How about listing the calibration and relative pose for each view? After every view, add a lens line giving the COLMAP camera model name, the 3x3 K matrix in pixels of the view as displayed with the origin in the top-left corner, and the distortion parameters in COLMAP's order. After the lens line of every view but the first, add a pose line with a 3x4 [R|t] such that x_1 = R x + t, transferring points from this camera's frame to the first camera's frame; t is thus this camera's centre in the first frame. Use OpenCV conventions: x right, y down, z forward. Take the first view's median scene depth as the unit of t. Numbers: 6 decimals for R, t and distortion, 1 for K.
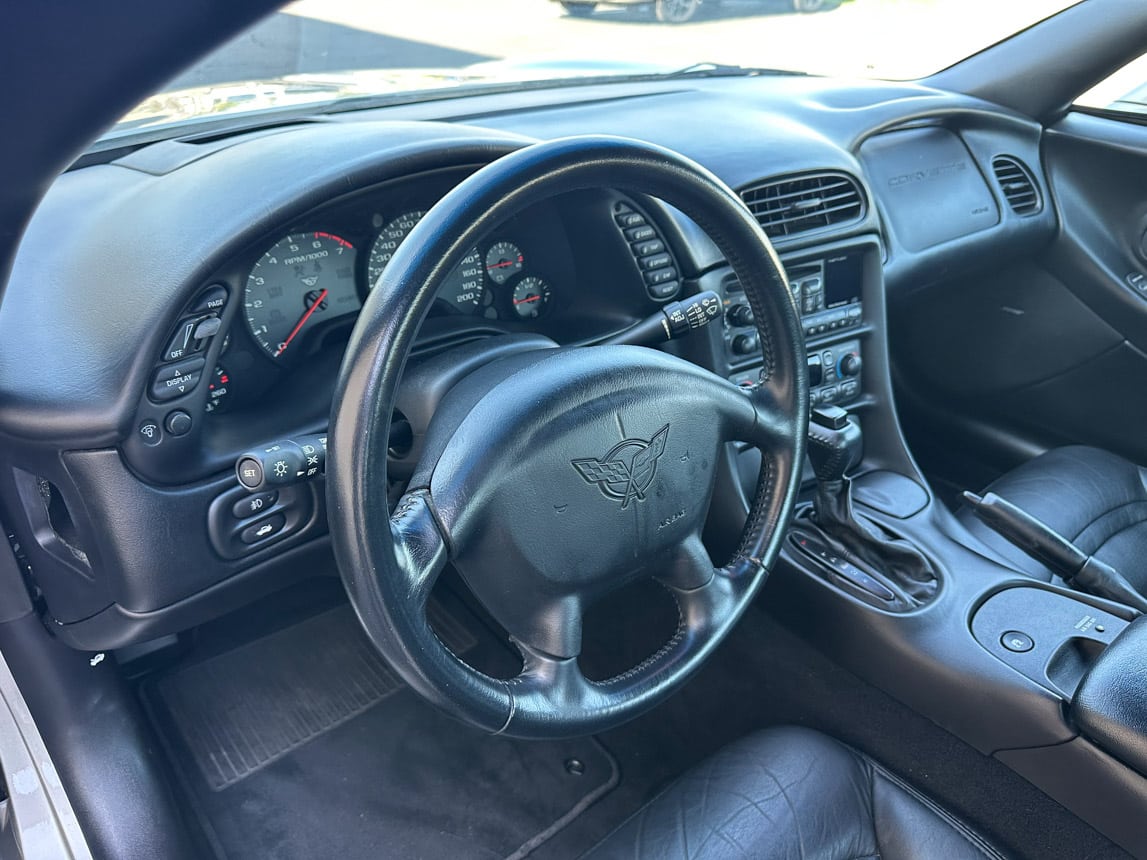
lens RADIAL K [[831.7, 0, 569.1], [0, 831.7, 430.2], [0, 0, 1]] dist [0.032322, -0.063110]
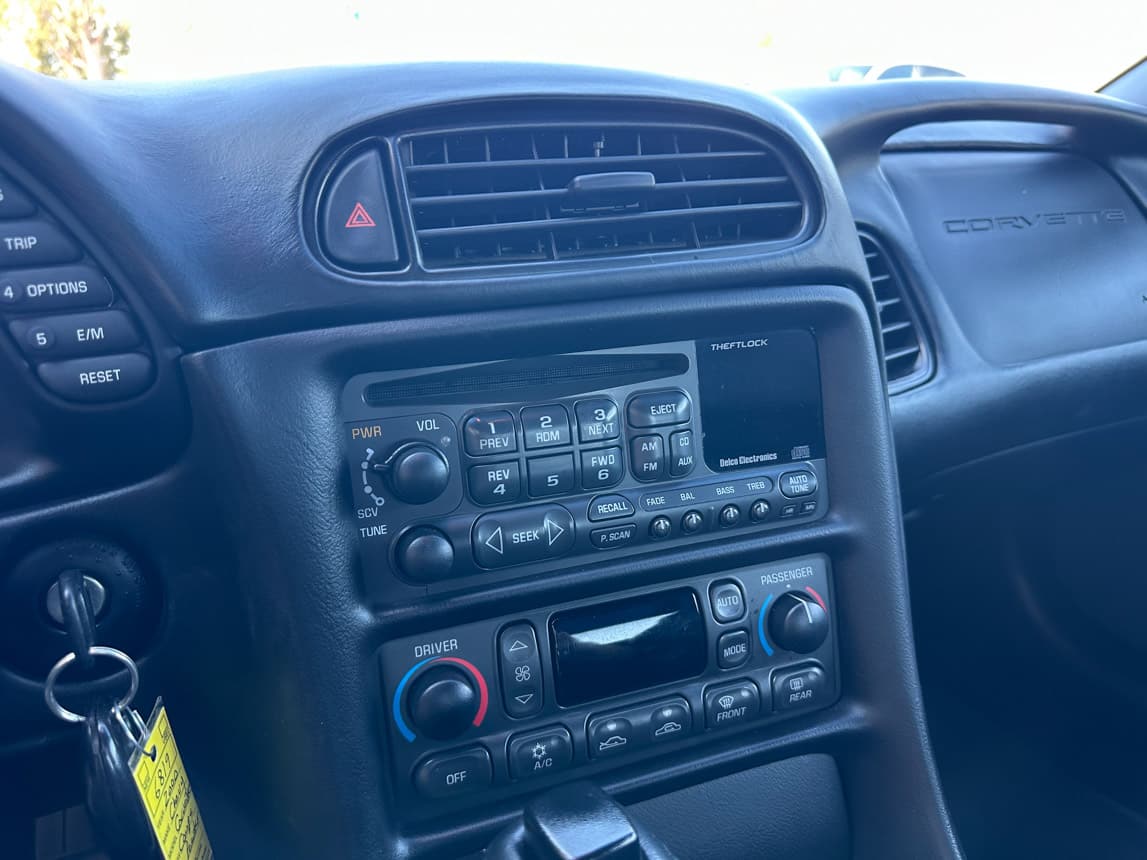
lens RADIAL K [[831.7, 0, 569.1], [0, 831.7, 430.2], [0, 0, 1]] dist [0.032322, -0.063110]
pose [[0.981252, 0.035624, -0.189407, 0.330954], [-0.073721, 0.977407, -0.198093, -0.087695], [0.178071, 0.208342, 0.961709, 0.653954]]
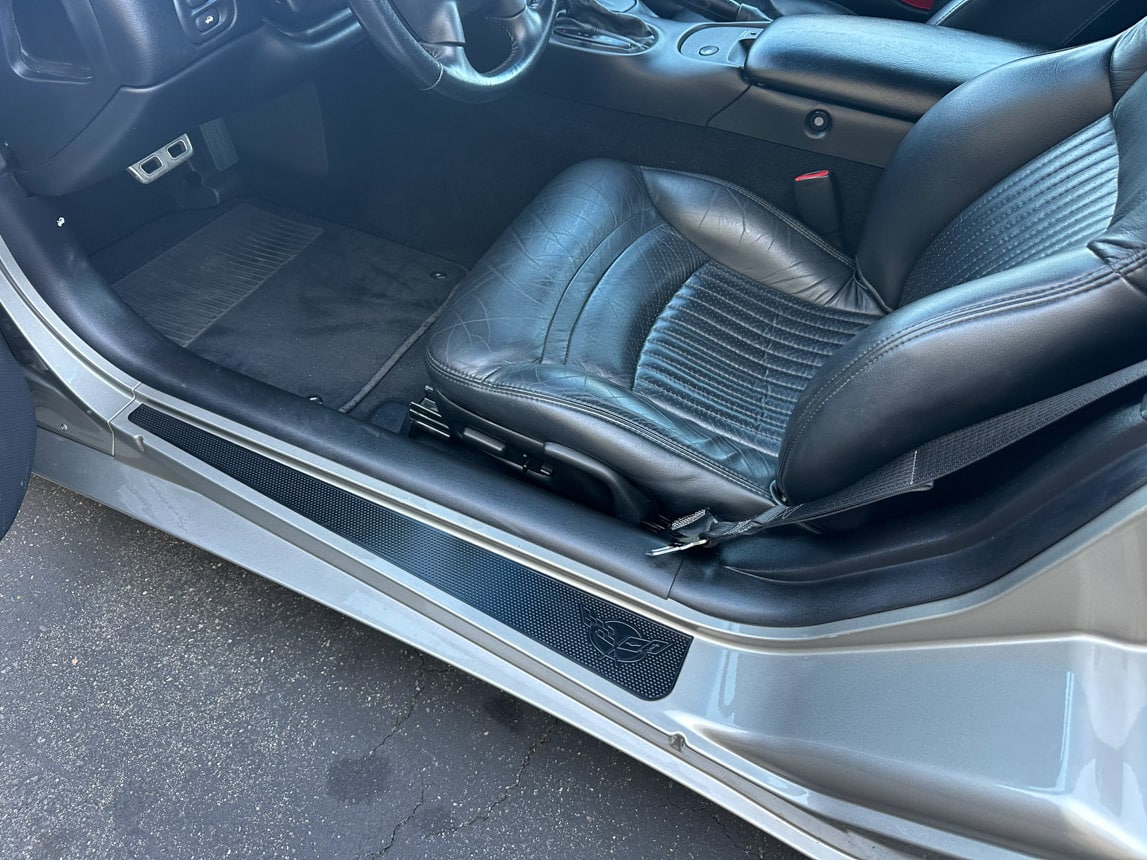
lens RADIAL K [[816.6, 0, 557.3], [0, 816.6, 429.7], [0, 0, 1]] dist [0.000790, 0.000099]
pose [[0.913537, -0.305270, 0.268813, -0.288407], [0.215211, 0.923542, 0.317420, 0.304323], [-0.345159, -0.232123, 0.909387, -0.376417]]
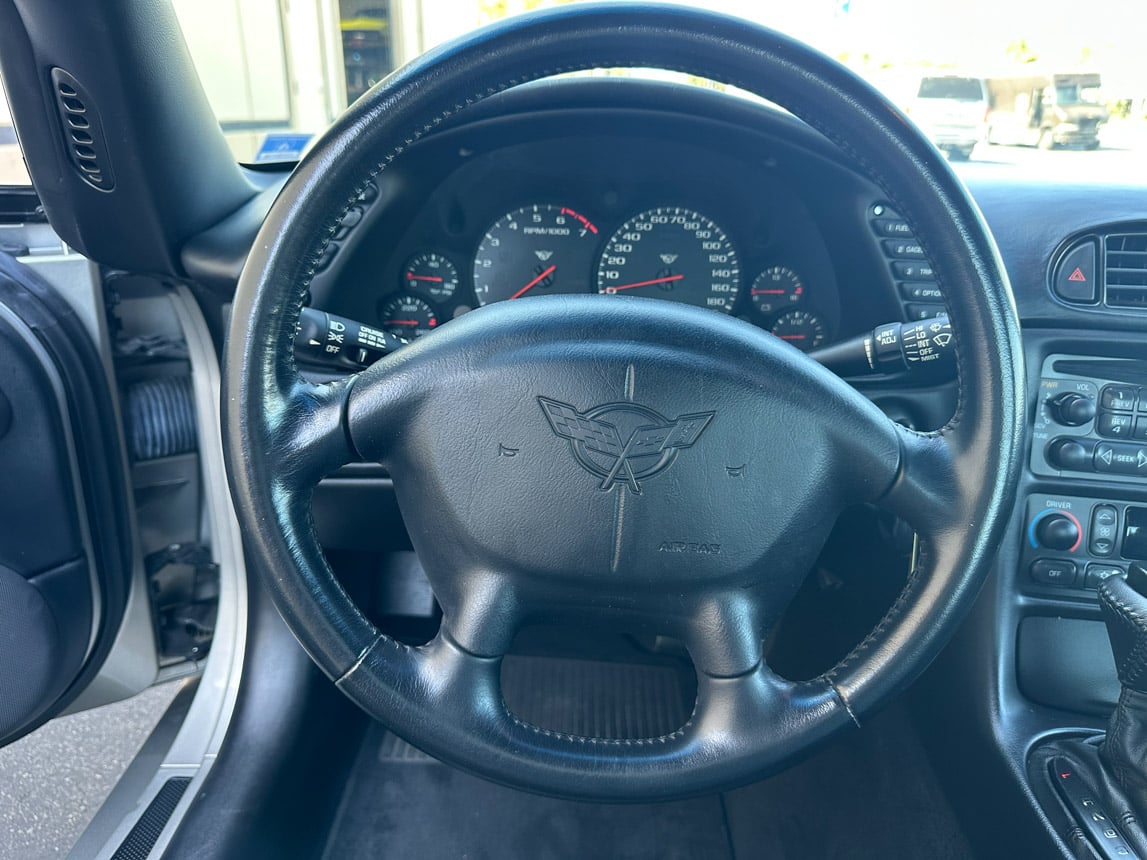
lens RADIAL K [[836.8, 0, 542.2], [0, 836.8, 431.9], [0, 0, 1]] dist [0.004189, -0.035262]
pose [[0.763845, 0.239402, -0.599355, 0.281386], [-0.346197, 0.935734, -0.067446, 0.071070], [0.544691, 0.259013, 0.797637, 0.230975]]
